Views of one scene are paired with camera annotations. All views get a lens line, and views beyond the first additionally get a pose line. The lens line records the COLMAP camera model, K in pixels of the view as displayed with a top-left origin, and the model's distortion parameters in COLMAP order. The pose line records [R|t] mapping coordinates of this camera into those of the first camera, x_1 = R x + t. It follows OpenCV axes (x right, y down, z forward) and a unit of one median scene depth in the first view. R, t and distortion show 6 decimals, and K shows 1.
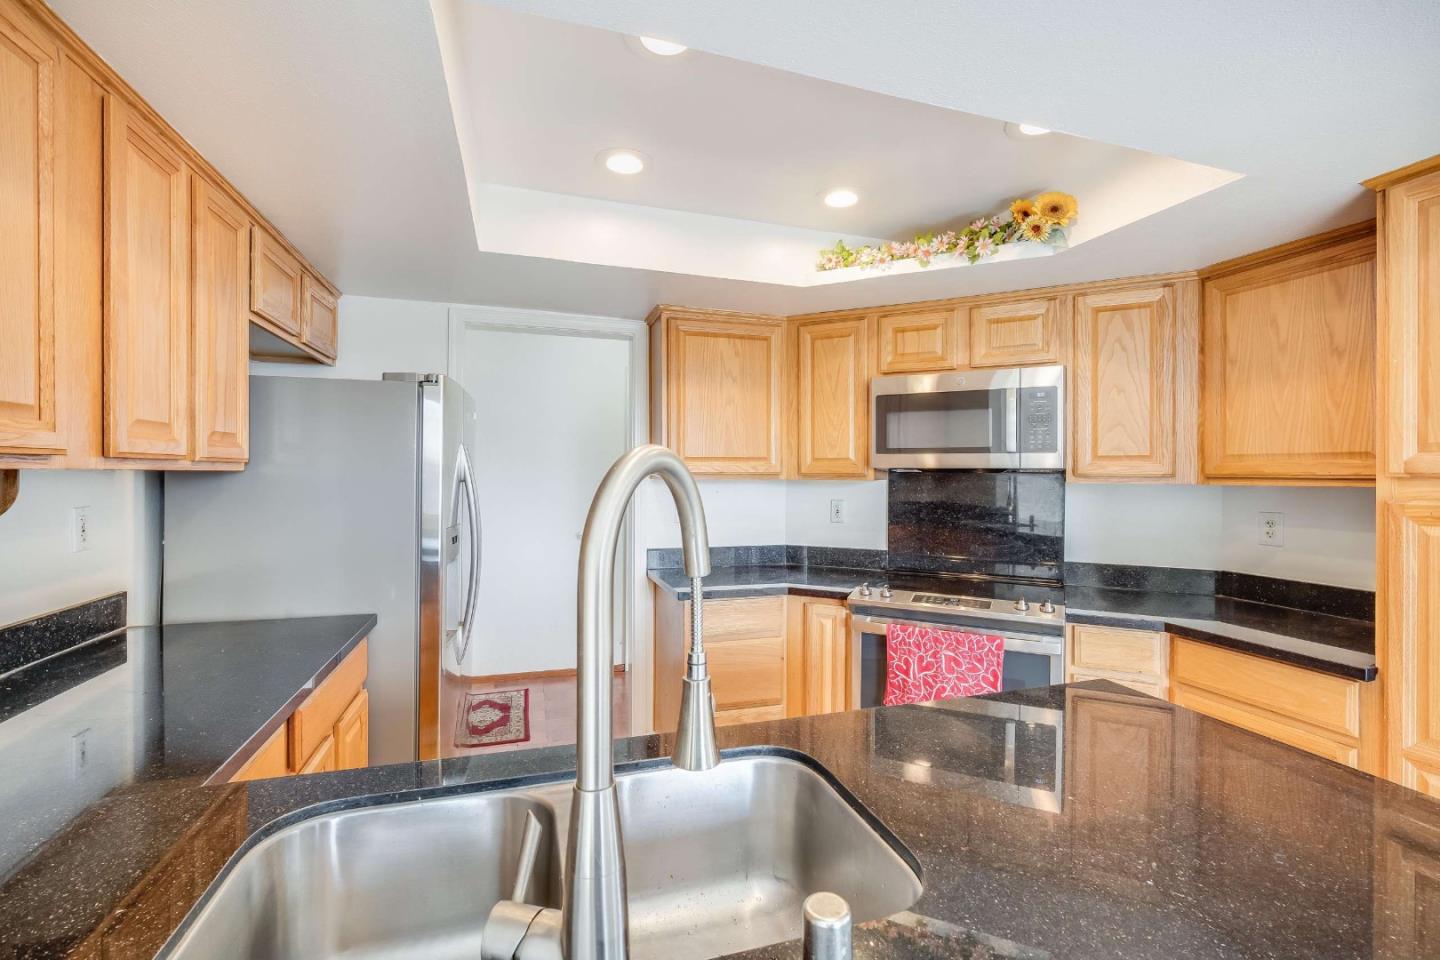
lens RADIAL K [[633.9, 0, 717.8], [0, 633.9, 468.5], [0, 0, 1]] dist [-0.013390, 0.005754]
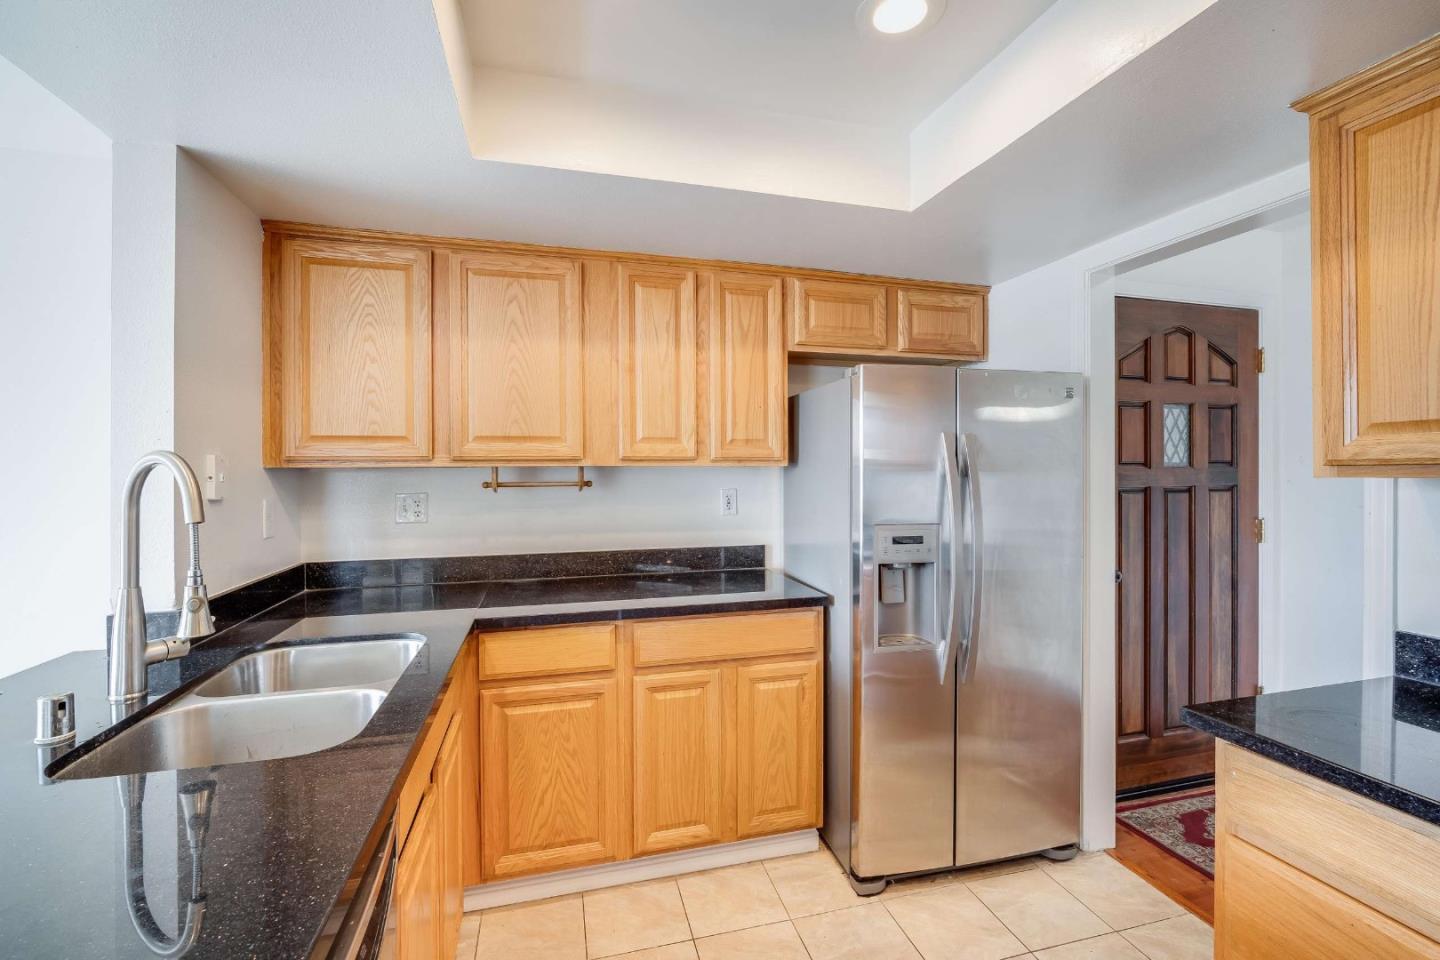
lens RADIAL K [[633.9, 0, 718.1], [0, 633.9, 475.2], [0, 0, 1]] dist [-0.013390, 0.005754]
pose [[-0.032462, 0.003340, -0.999467, 0.417276], [0.009136, 0.999954, 0.003045, 0.011532], [0.999431, -0.009032, -0.032491, 0.625397]]
